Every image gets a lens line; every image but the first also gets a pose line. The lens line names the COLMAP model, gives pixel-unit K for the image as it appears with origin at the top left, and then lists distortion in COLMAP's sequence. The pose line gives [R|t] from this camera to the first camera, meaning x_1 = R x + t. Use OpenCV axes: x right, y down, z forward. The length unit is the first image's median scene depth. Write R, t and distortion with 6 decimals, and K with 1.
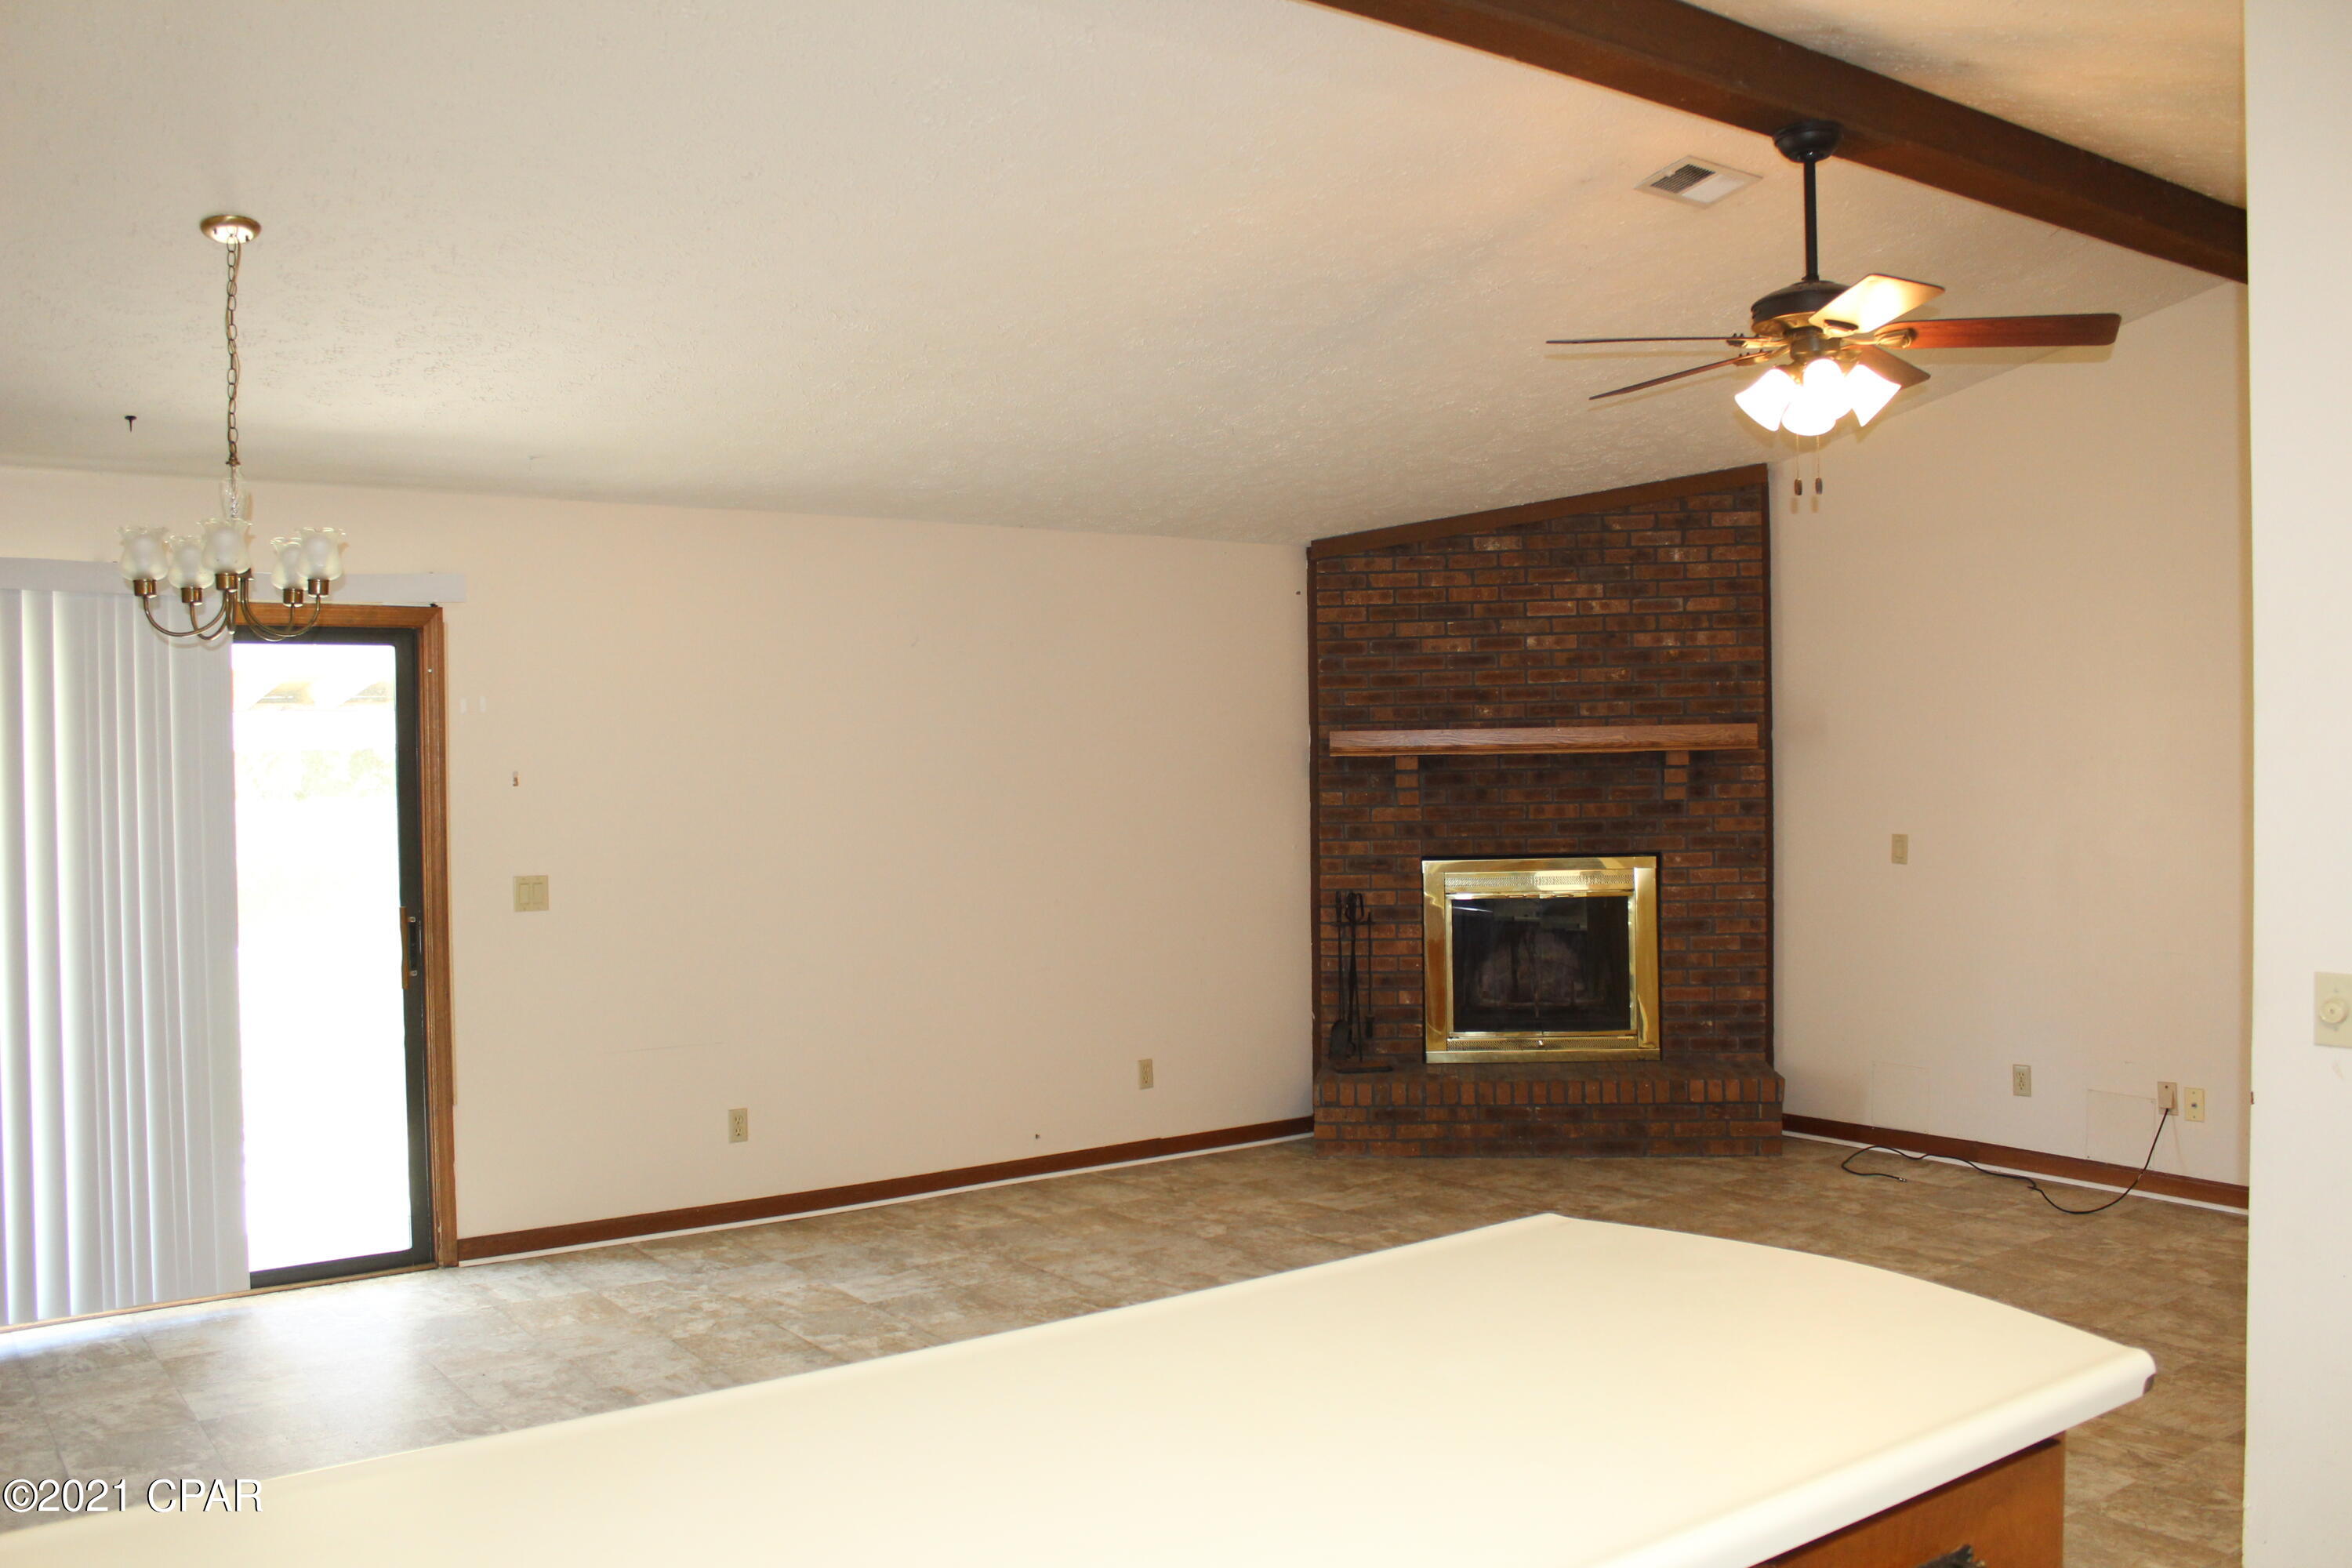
lens RADIAL K [[2055.8, 0, 1176.0], [0, 2055.8, 784.0], [0, 0, 1]] dist [-0.174411, 0.166630]
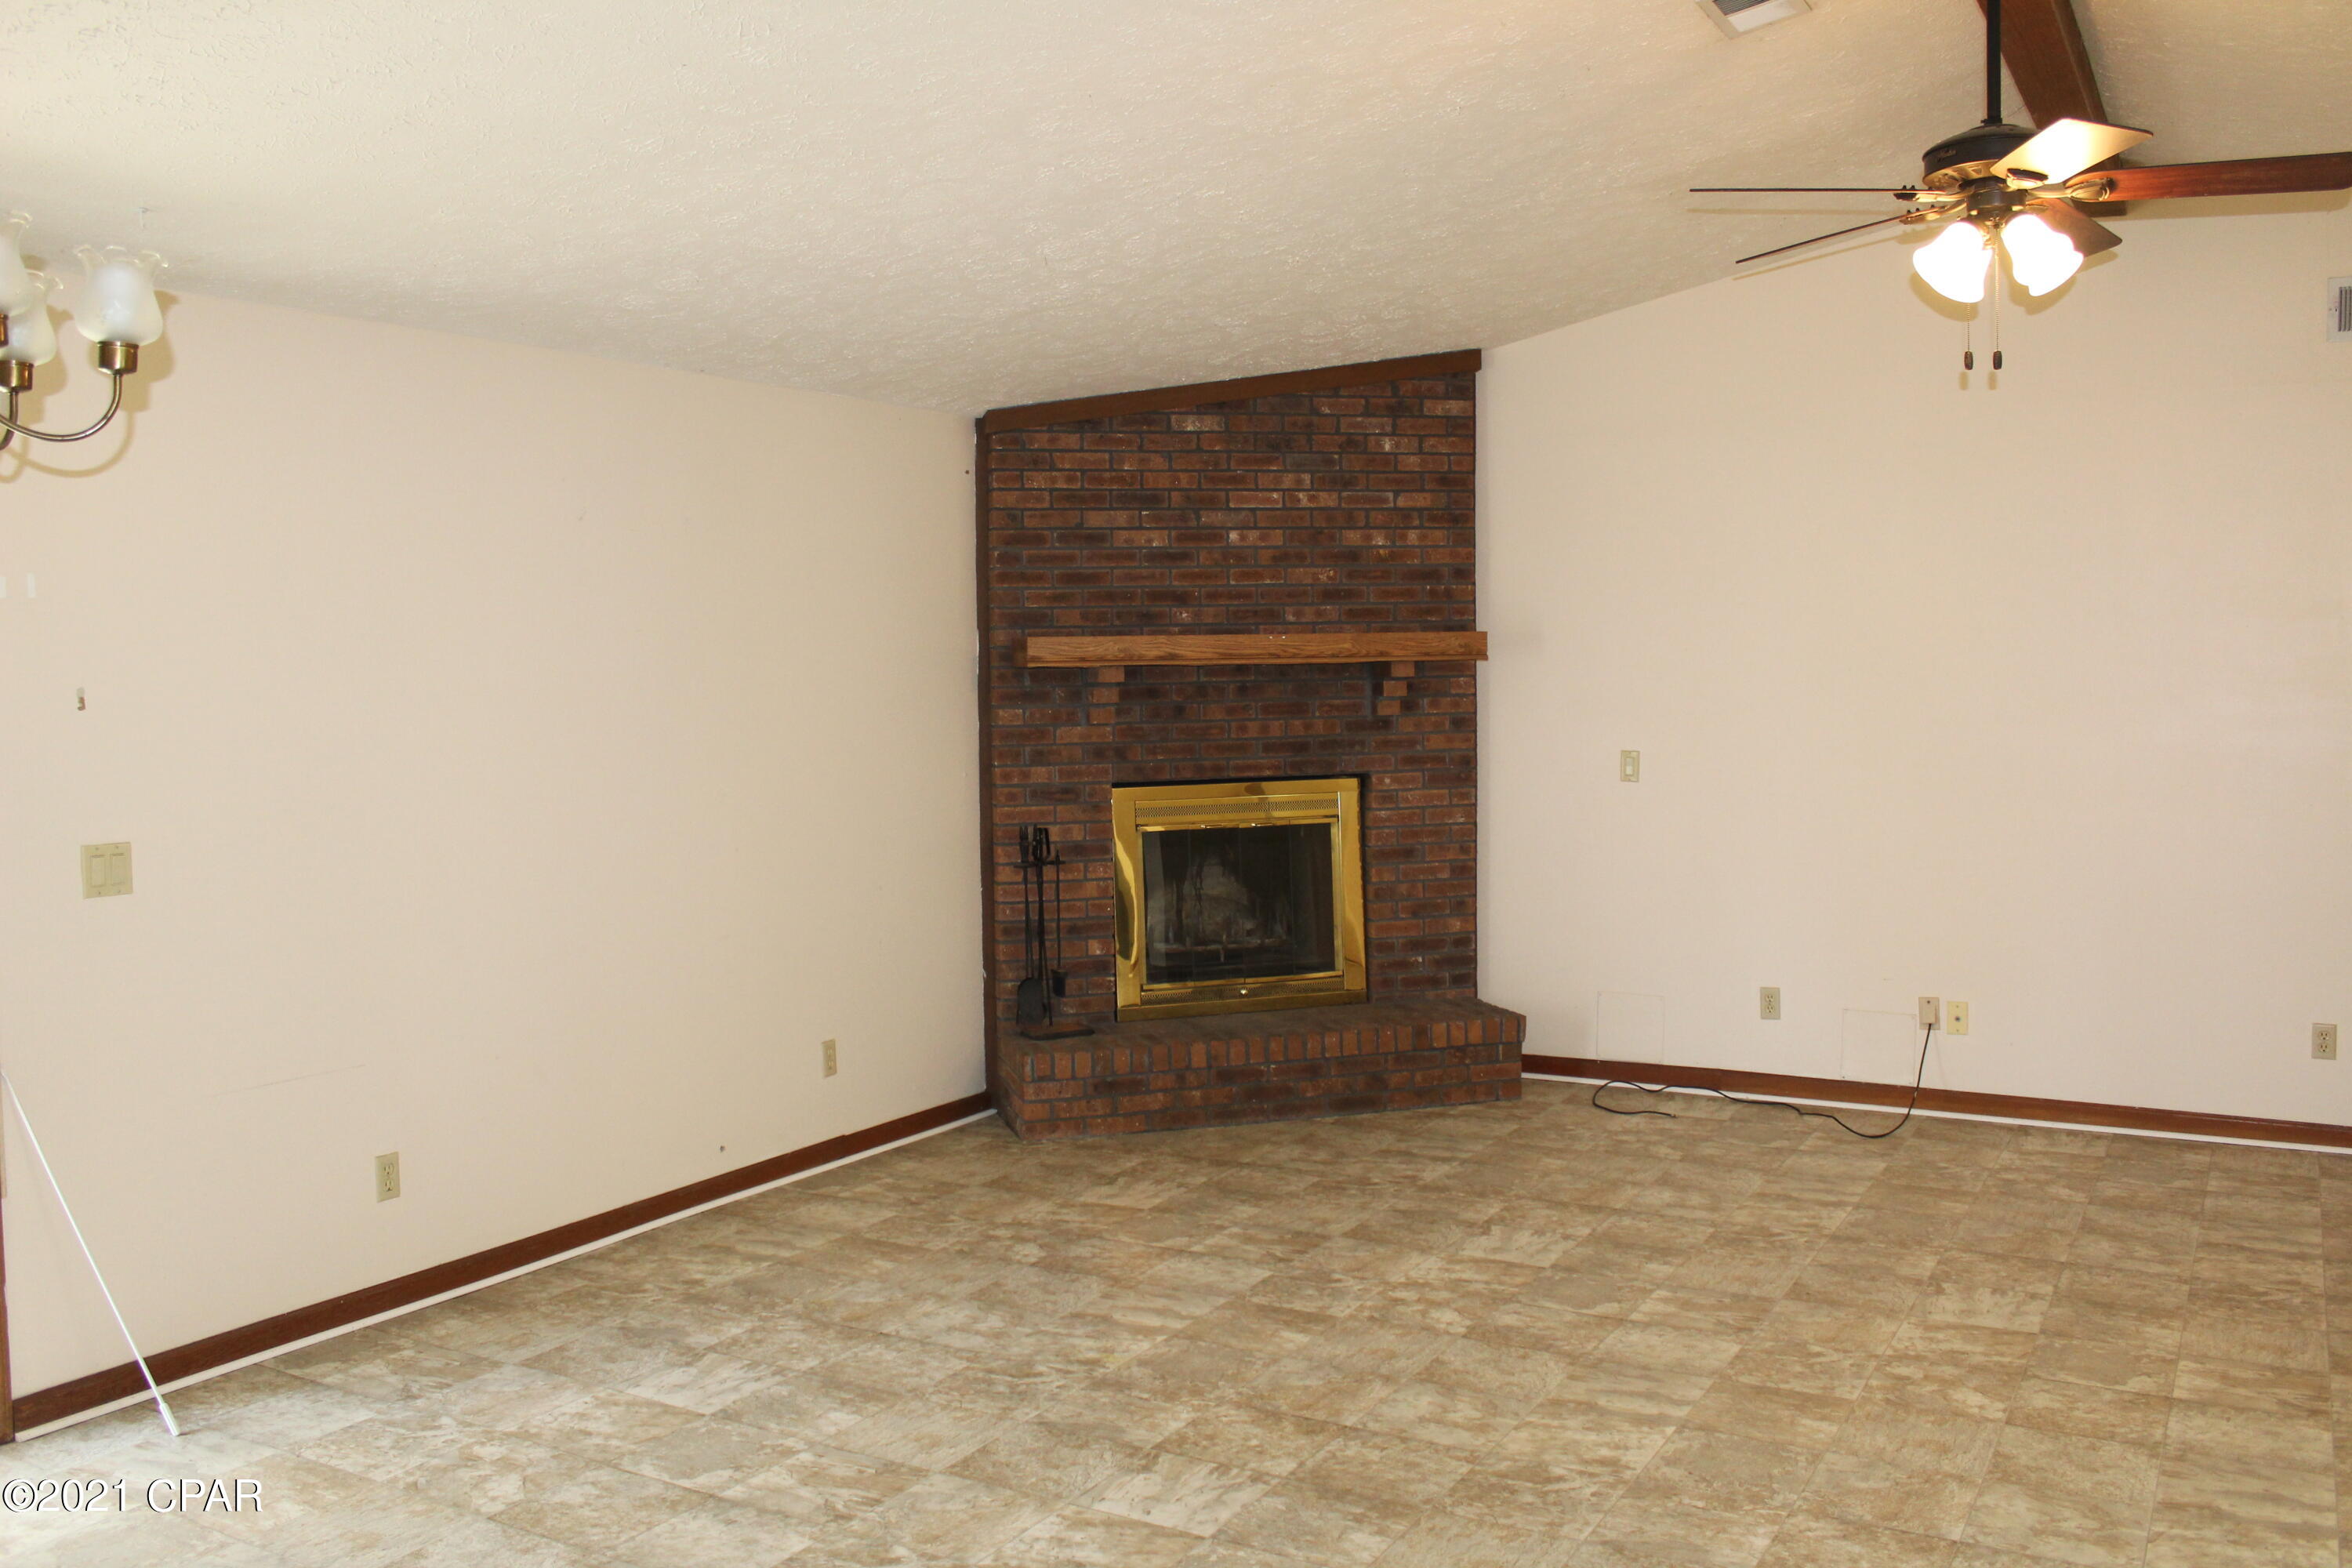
lens RADIAL K [[2055.8, 0, 1176.0], [0, 2055.8, 784.0], [0, 0, 1]] dist [-0.174411, 0.166630]
pose [[0.909155, -0.021667, 0.415893, -0.219283], [0.004332, 0.999084, 0.042578, -0.001018], [-0.416435, -0.036909, 0.908416, 0.207502]]
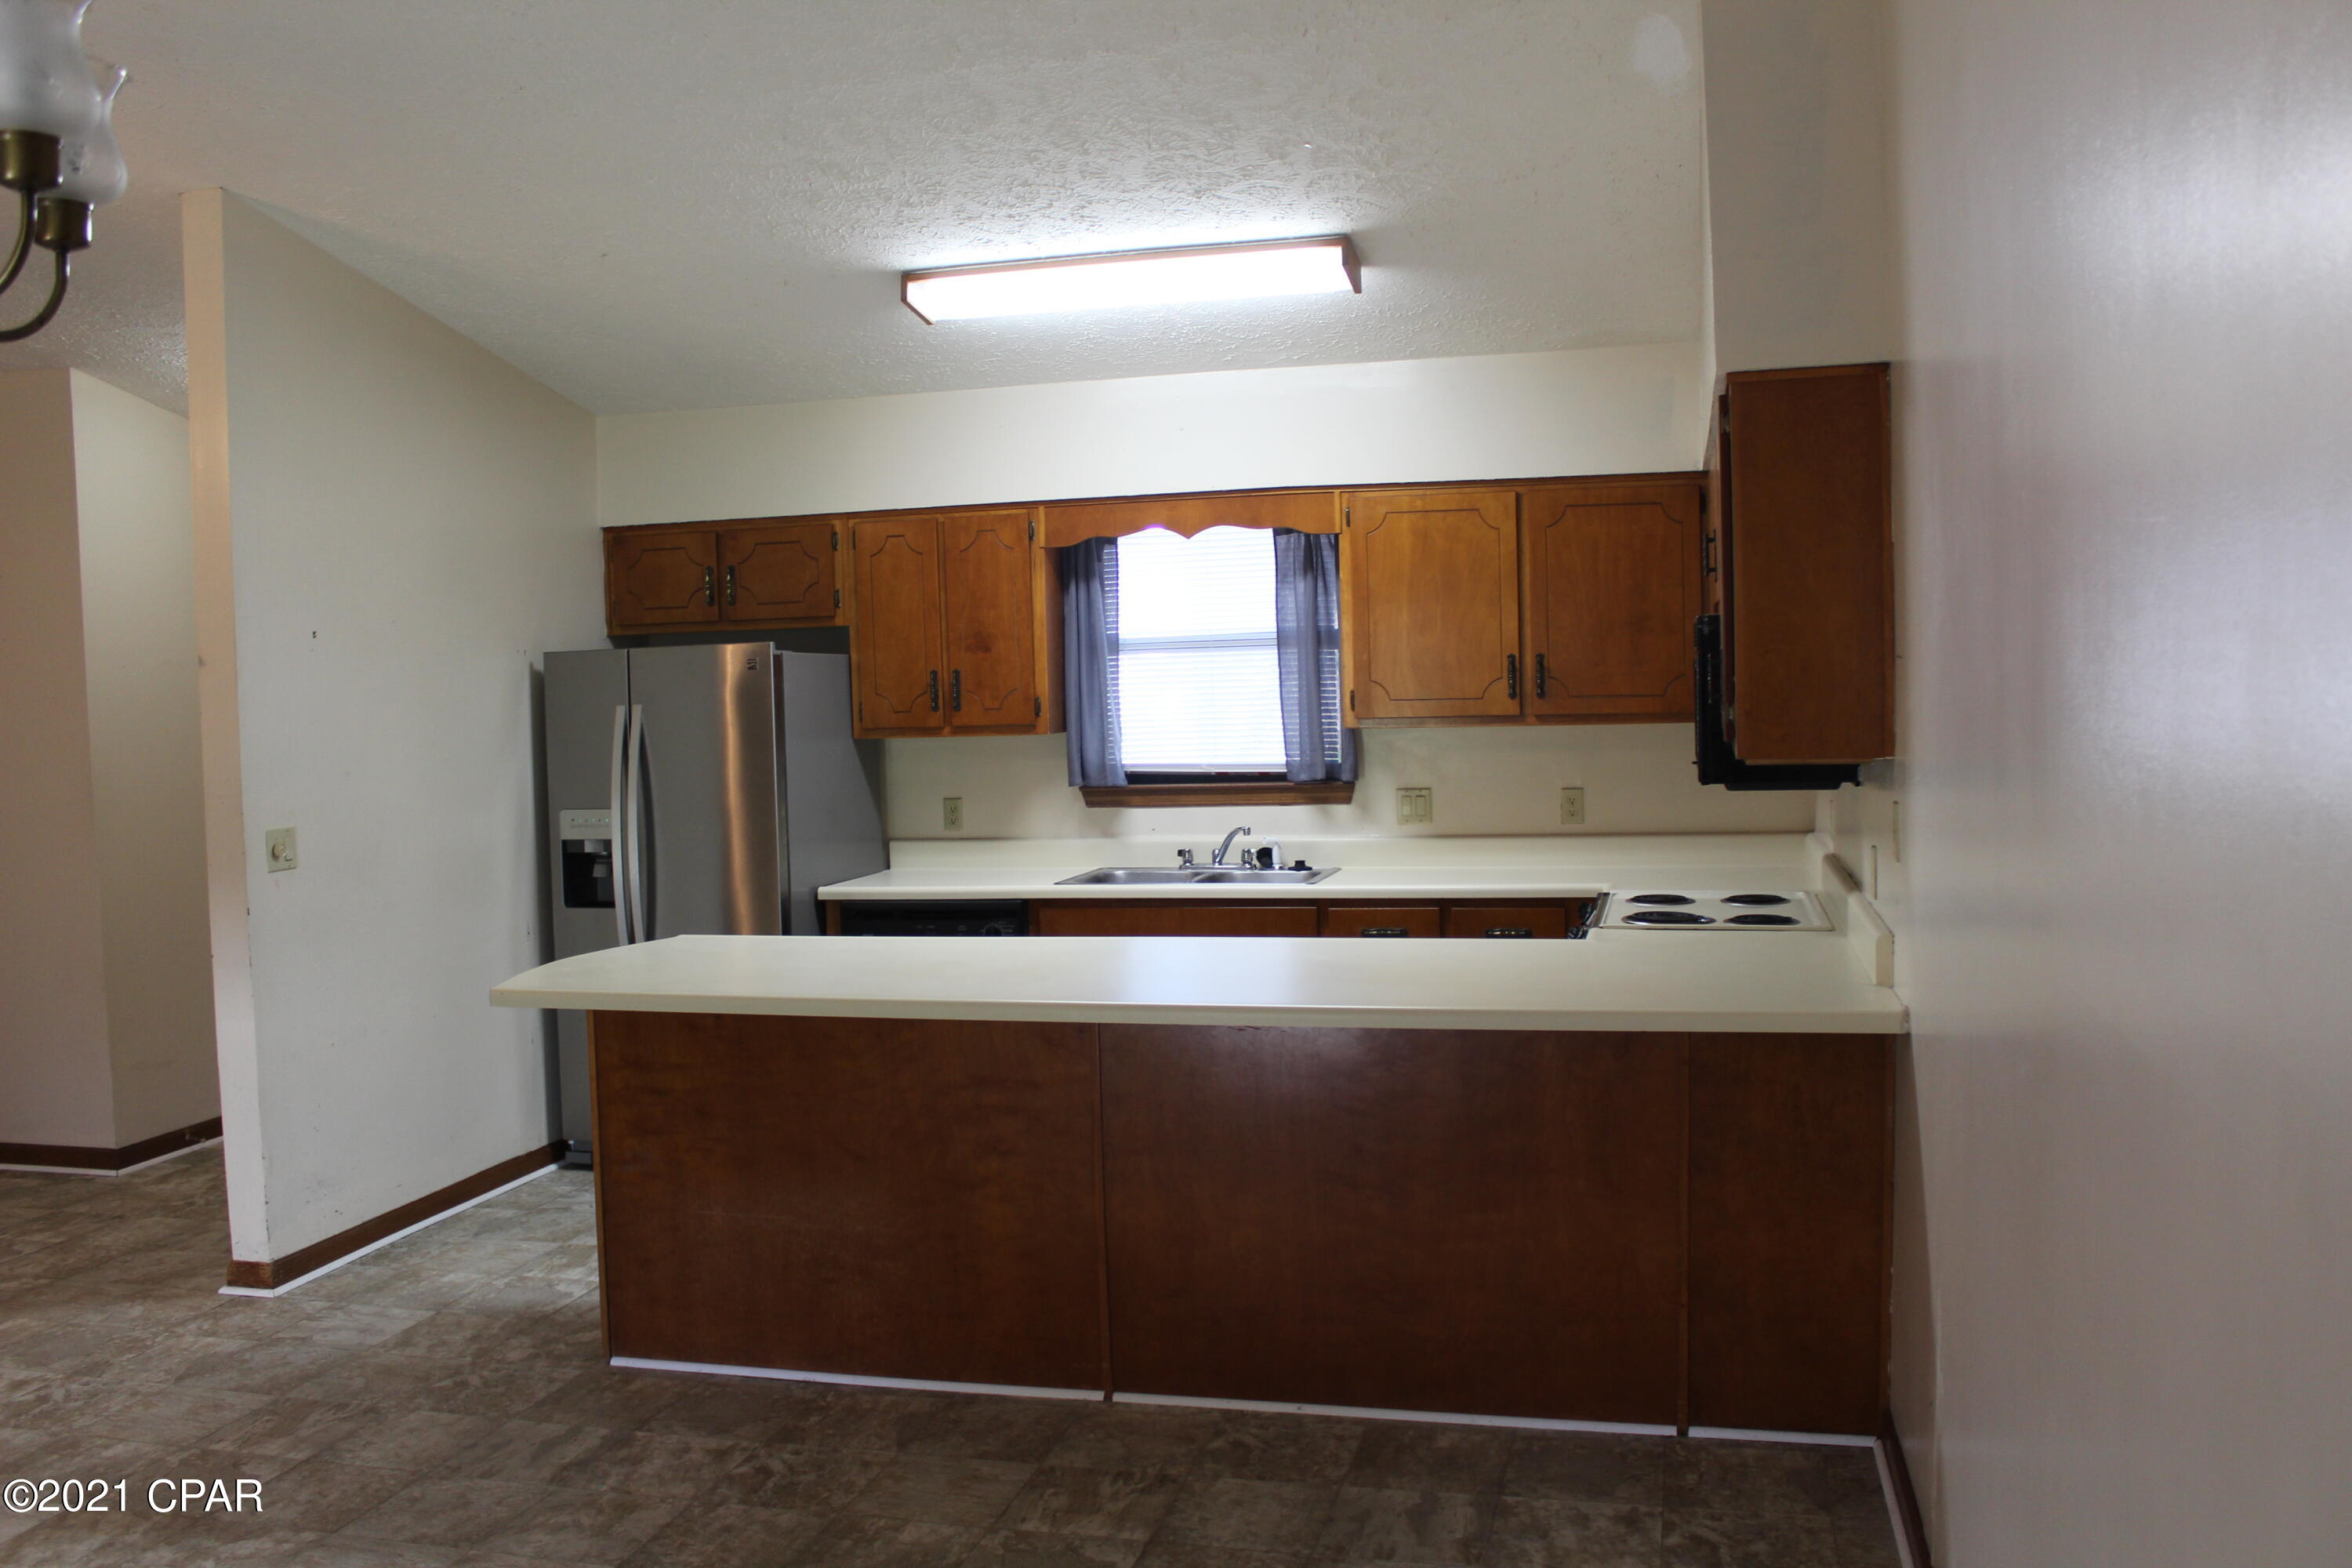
lens RADIAL K [[2055.8, 0, 1176.0], [0, 2055.8, 784.0], [0, 0, 1]] dist [-0.174411, 0.166630]
pose [[-0.629497, -0.022903, 0.776665, -0.759382], [0.052606, 0.996016, 0.072009, -0.013954], [-0.775220, 0.086186, -0.625784, 0.944387]]
